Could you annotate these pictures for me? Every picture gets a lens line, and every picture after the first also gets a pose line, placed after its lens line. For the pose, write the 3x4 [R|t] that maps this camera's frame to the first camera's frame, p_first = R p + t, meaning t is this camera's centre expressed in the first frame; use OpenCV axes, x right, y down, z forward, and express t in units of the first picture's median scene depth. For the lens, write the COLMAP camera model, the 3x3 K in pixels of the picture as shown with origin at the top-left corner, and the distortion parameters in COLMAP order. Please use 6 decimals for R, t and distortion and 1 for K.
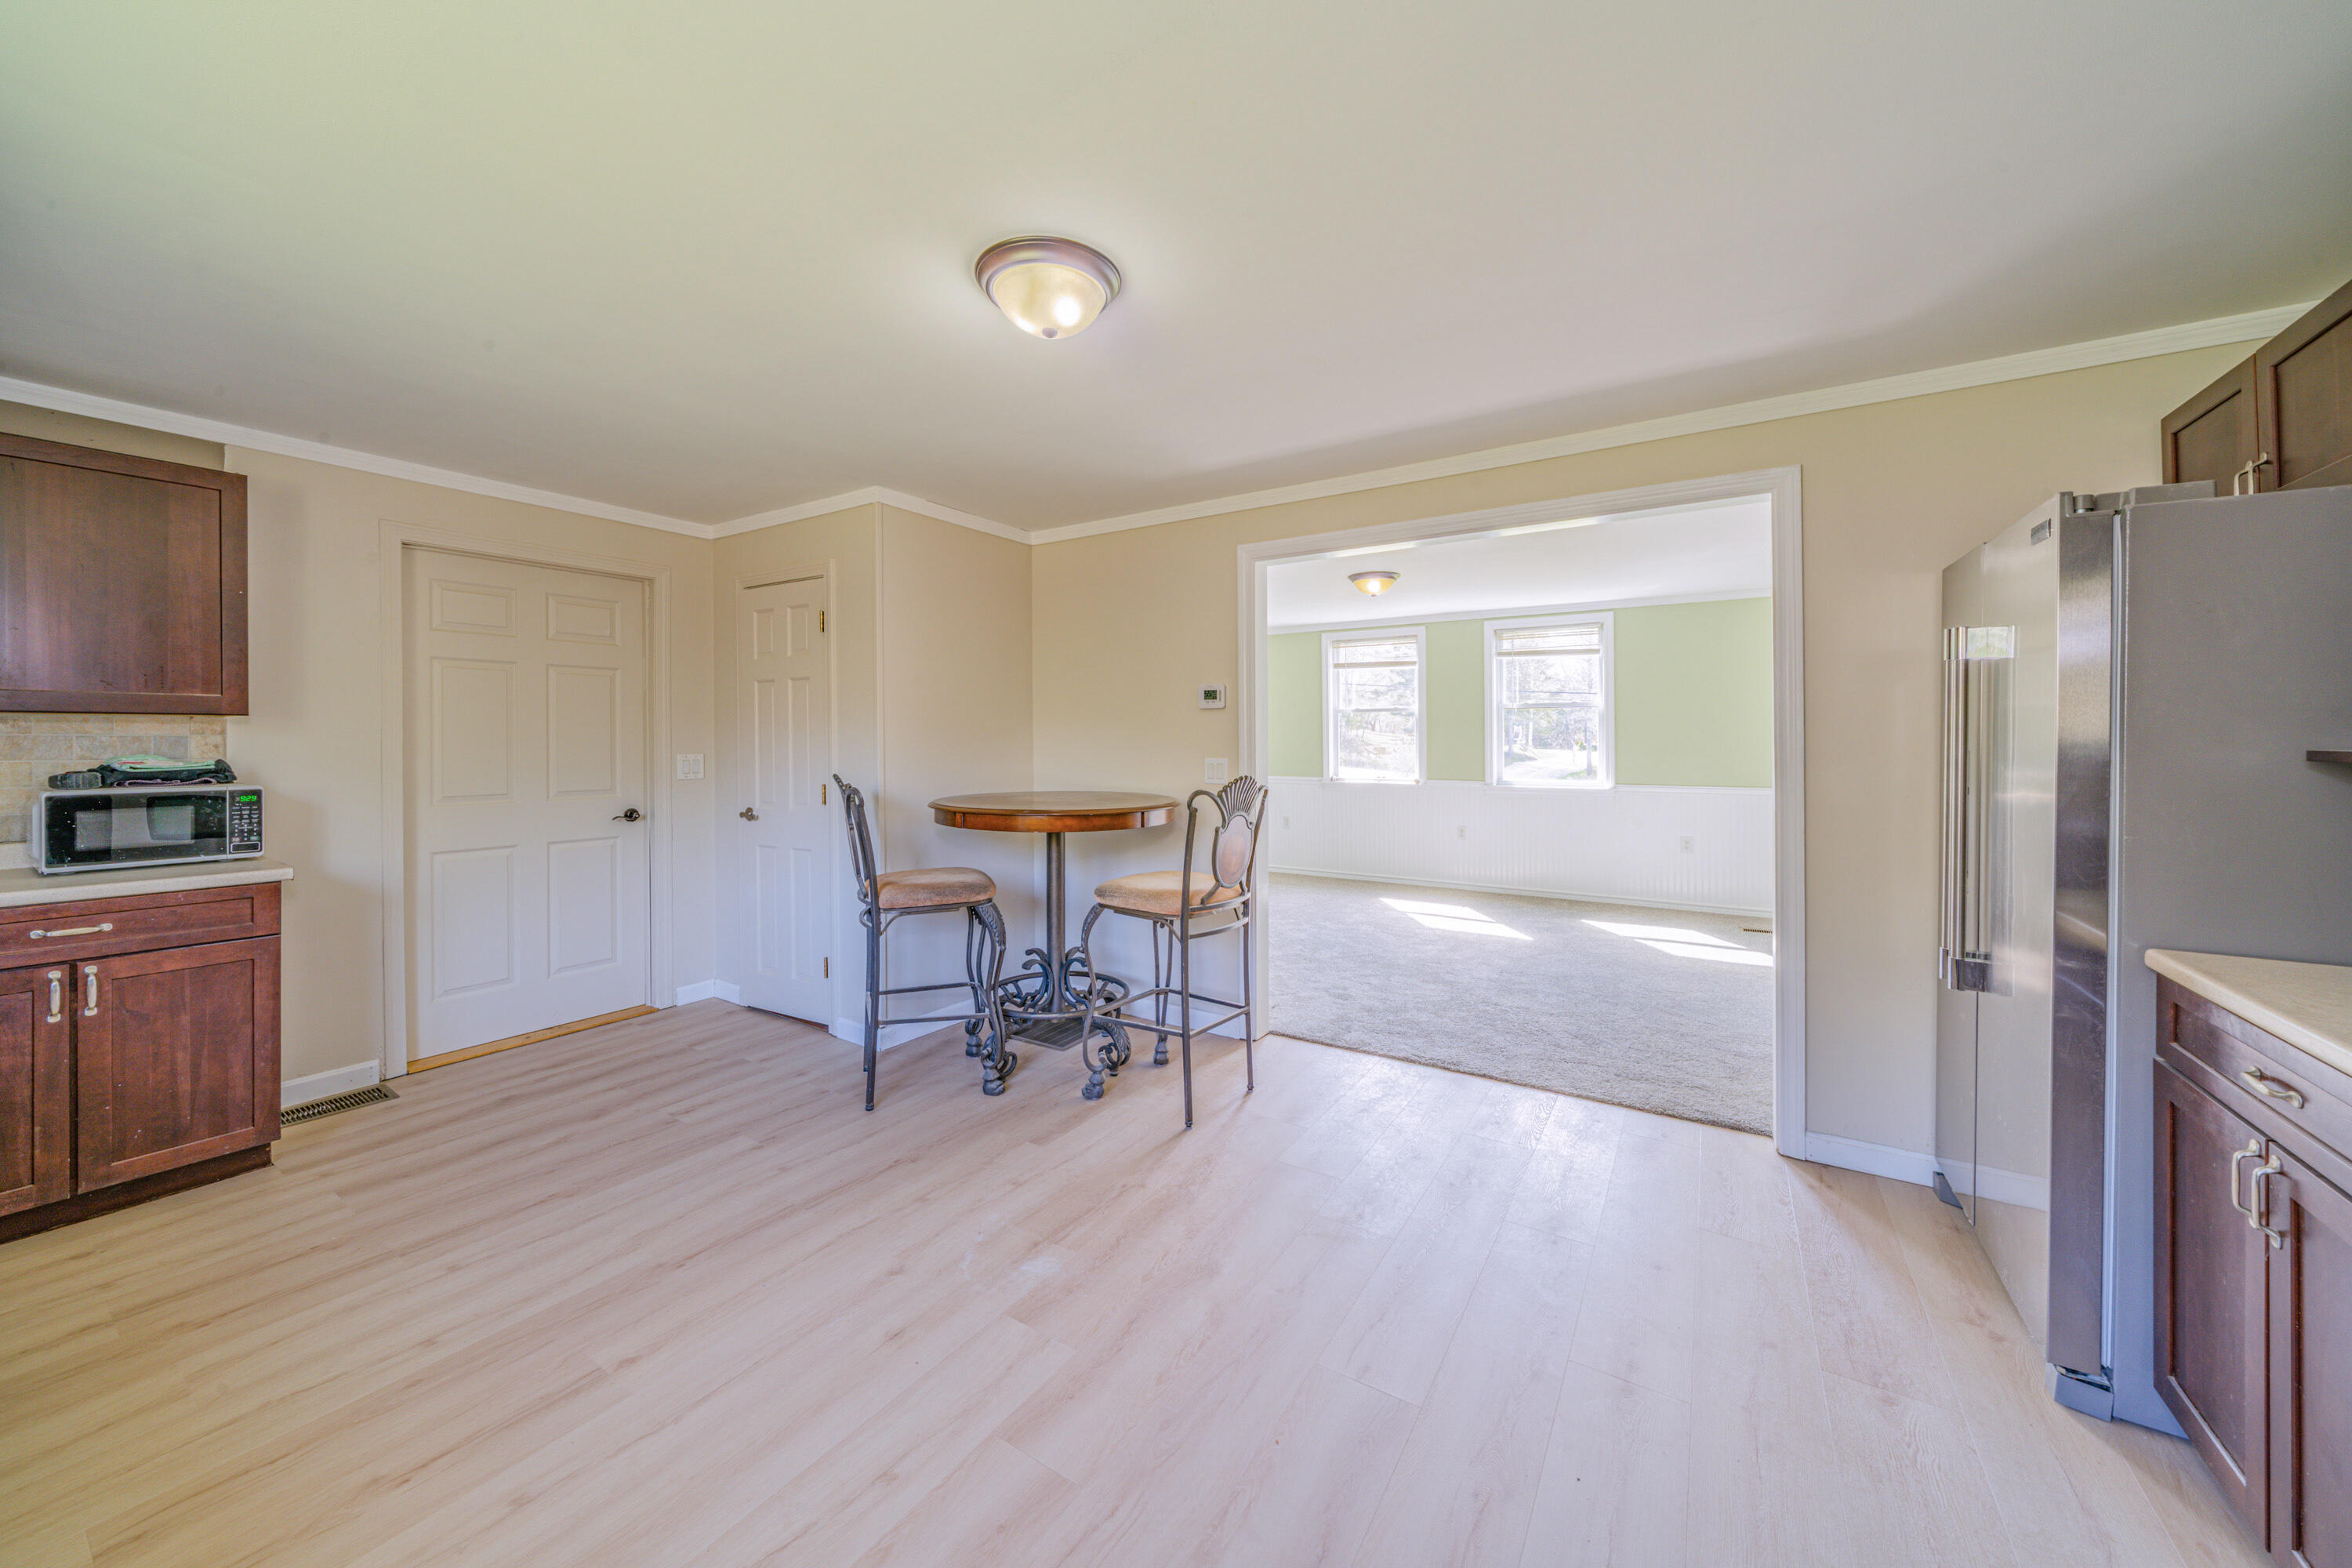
lens RADIAL K [[841.5, 0, 1162.3], [0, 841.5, 741.5], [0, 0, 1]] dist [-0.000068, 0.000023]
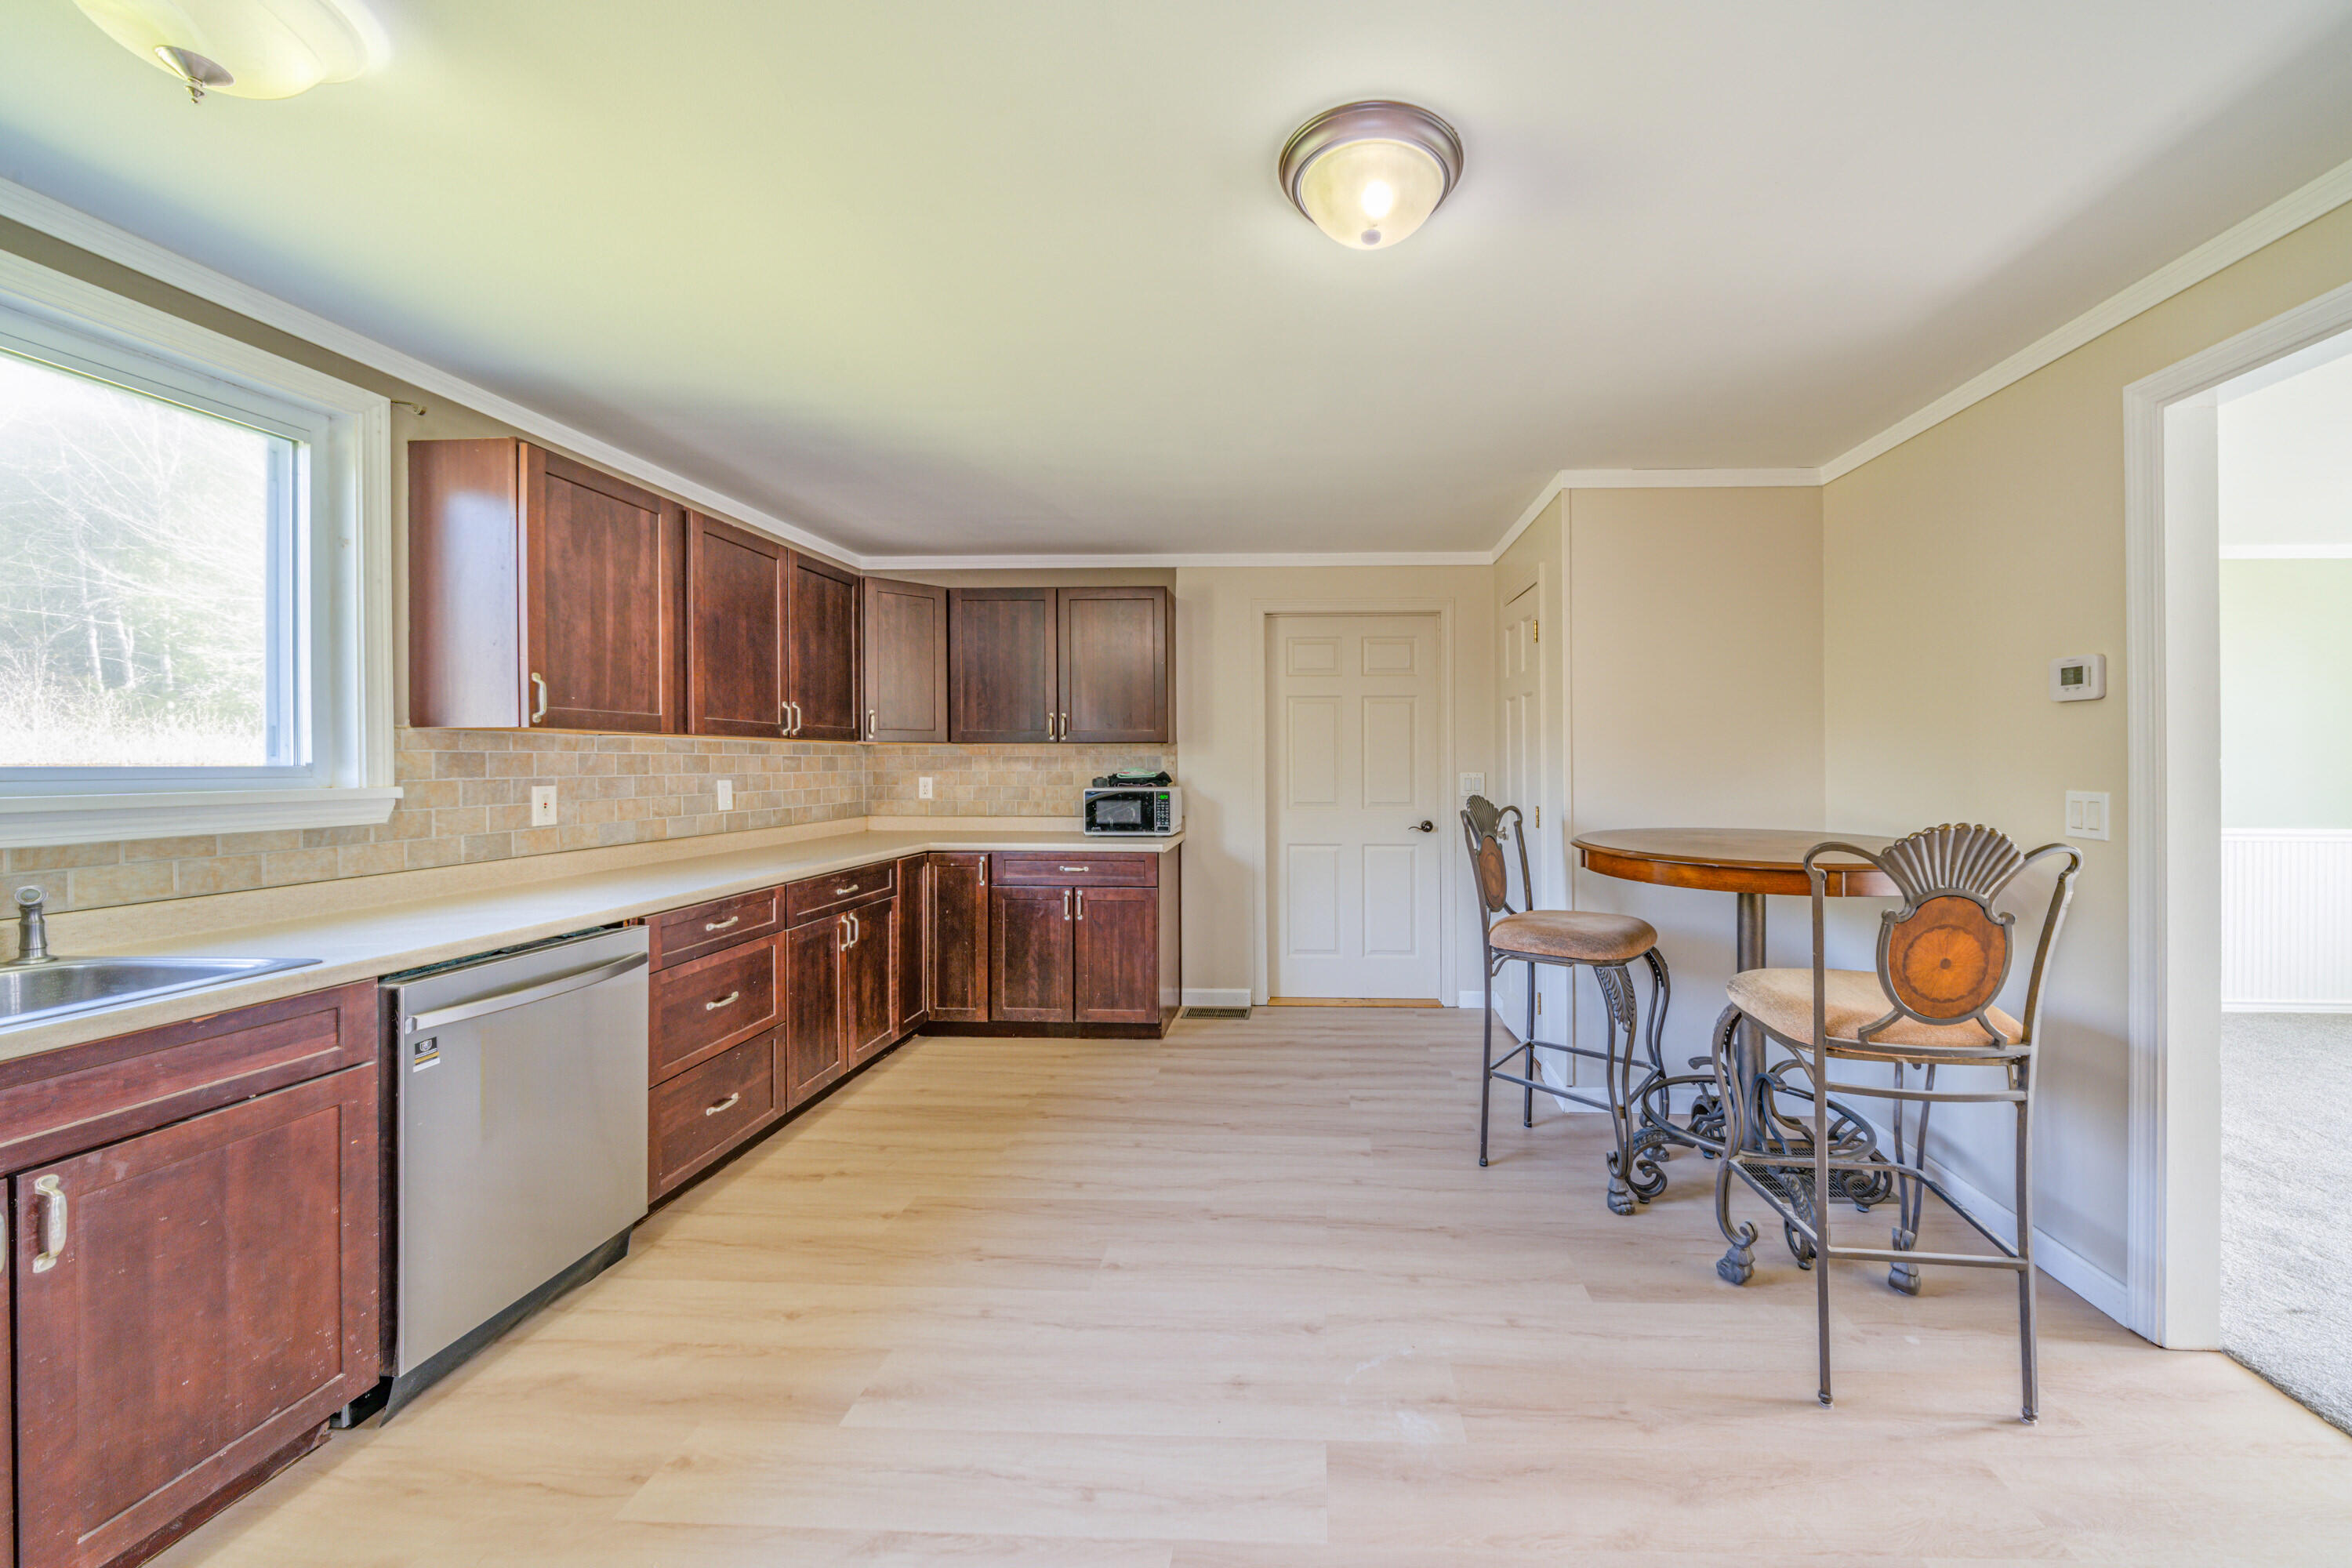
lens RADIAL K [[861.5, 0, 1288.7], [0, 861.5, 763.2], [0, 0, 1]] dist [-0.001342, -0.000122]
pose [[0.521332, 0.003281, -0.853348, 0.357519], [-0.001031, 0.999994, 0.003215, 0.000494], [0.853353, -0.000797, 0.521332, 0.358239]]
